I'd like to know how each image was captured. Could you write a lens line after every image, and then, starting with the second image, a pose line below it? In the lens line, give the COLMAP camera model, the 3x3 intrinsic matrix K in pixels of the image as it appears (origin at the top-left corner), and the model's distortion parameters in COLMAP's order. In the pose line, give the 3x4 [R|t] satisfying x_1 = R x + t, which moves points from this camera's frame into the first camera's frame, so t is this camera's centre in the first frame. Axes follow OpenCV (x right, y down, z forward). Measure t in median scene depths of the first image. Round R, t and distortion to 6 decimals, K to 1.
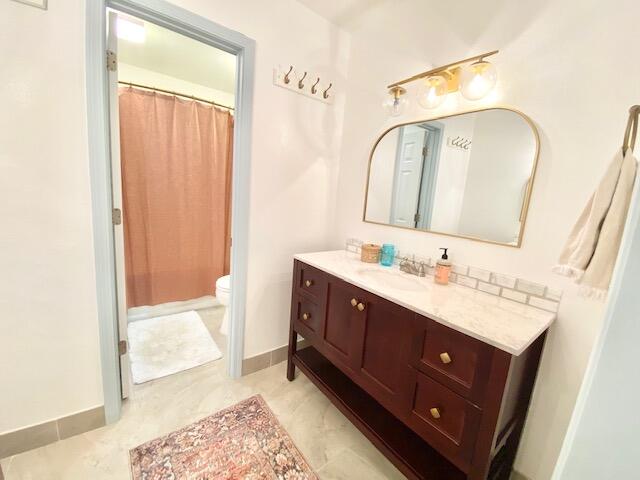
lens RADIAL K [[261.9, 0, 322.6], [0, 261.9, 238.9], [0, 0, 1]] dist [0.006563, -0.012148]
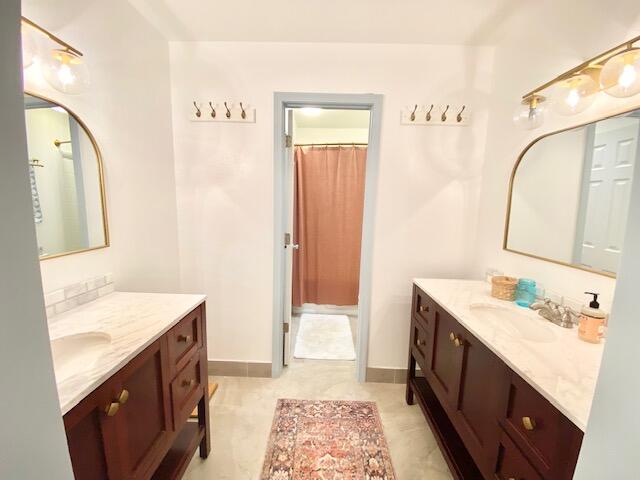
lens RADIAL K [[261.9, 0, 320.0], [0, 261.9, 238.7], [0, 0, 1]] dist [0.006563, -0.012148]
pose [[0.775372, 0.025861, -0.630975, 0.256970], [-0.068869, 0.996665, -0.043780, -0.026901], [0.627738, 0.077401, 0.774567, -0.049028]]
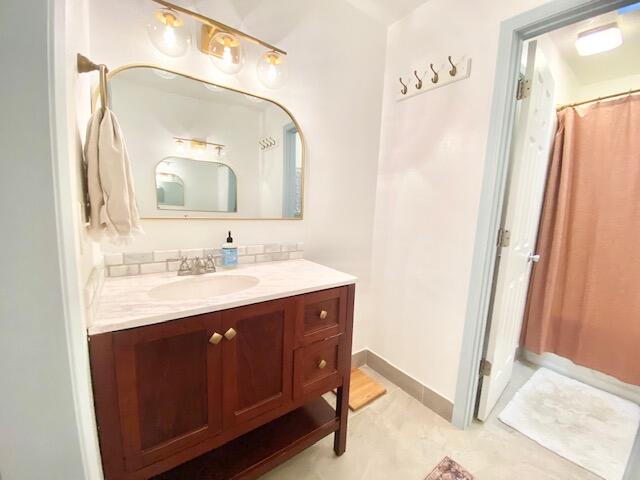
lens RADIAL K [[261.9, 0, 319.1], [0, 261.9, 240.6], [0, 0, 1]] dist [0.006563, -0.012148]
pose [[-0.028037, 0.050872, -0.998312, 0.202844], [-0.209952, 0.976127, 0.055638, 0.014423], [0.977310, 0.211157, -0.016687, 0.248928]]
